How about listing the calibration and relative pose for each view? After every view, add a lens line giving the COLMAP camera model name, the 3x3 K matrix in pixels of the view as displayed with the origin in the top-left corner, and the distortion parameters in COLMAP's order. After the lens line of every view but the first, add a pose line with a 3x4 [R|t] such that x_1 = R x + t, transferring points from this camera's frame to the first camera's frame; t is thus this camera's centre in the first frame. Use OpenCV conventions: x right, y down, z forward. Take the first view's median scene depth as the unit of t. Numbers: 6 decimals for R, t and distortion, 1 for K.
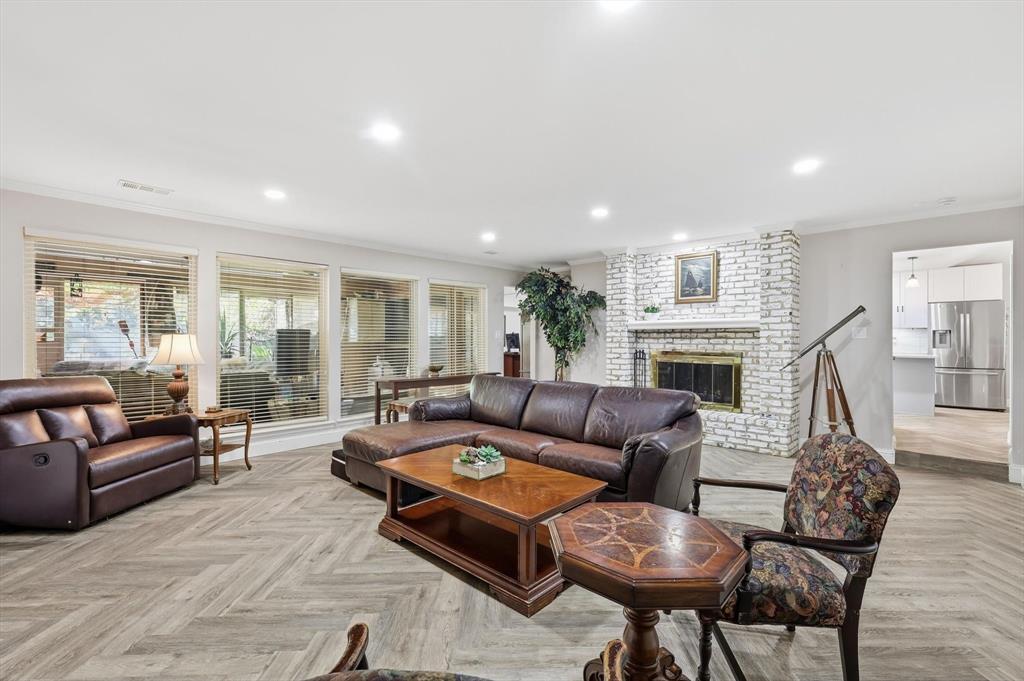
lens RADIAL K [[441.9, 0, 512.0], [0, 441.9, 340.5], [0, 0, 1]] dist [0.001532, 0.000160]
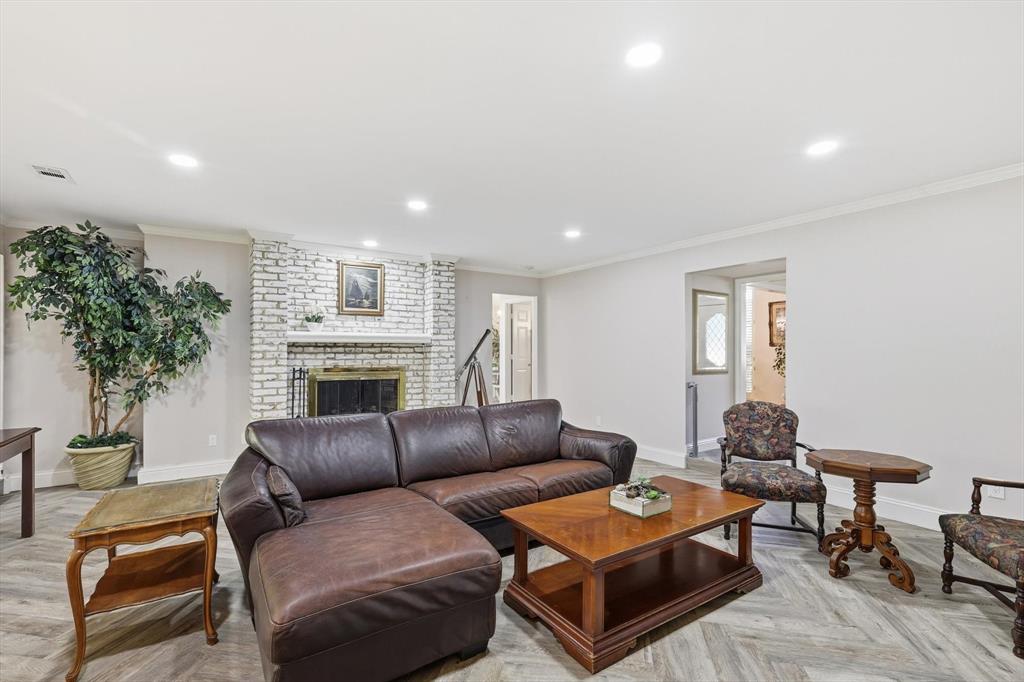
lens RADIAL K [[465.8, 0, 512.0], [0, 465.8, 341.0], [0, 0, 1]] dist [0.001283, -0.000011]
pose [[0.237291, 0.021826, 0.971193, -0.470438], [0.004563, 0.999711, -0.023582, -0.006026], [-0.971428, 0.010027, 0.237123, 0.461325]]
